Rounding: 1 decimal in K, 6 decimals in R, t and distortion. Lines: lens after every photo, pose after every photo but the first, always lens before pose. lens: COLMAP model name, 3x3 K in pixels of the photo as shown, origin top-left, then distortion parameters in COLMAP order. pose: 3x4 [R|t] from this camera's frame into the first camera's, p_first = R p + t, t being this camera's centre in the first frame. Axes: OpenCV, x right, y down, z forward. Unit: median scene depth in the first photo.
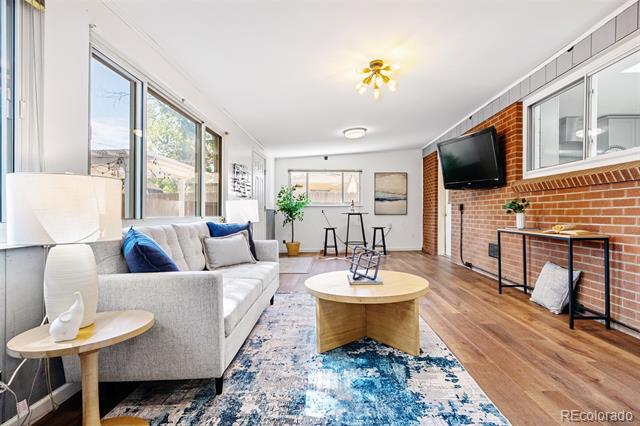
lens RADIAL K [[323.3, 0, 320.8], [0, 323.3, 212.6], [0, 0, 1]] dist [0.005552, -0.000495]
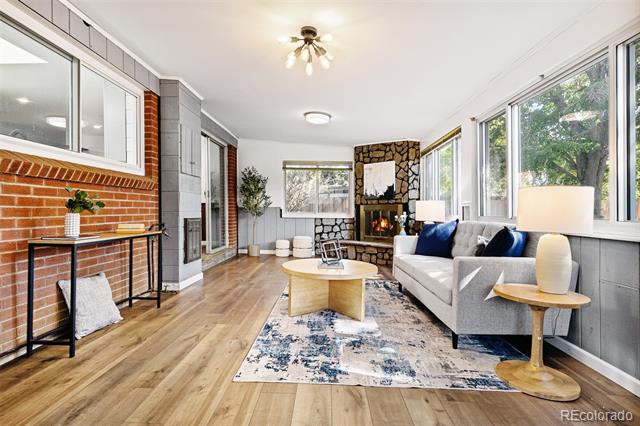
lens RADIAL K [[329.2, 0, 319.7], [0, 329.2, 211.6], [0, 0, 1]] dist [-0.003223, -0.000798]
pose [[-0.999948, -0.000867, -0.010127, 0.164236], [-0.000890, 0.999997, 0.002251, -0.004538], [0.010125, 0.002260, -0.999946, 1.981751]]
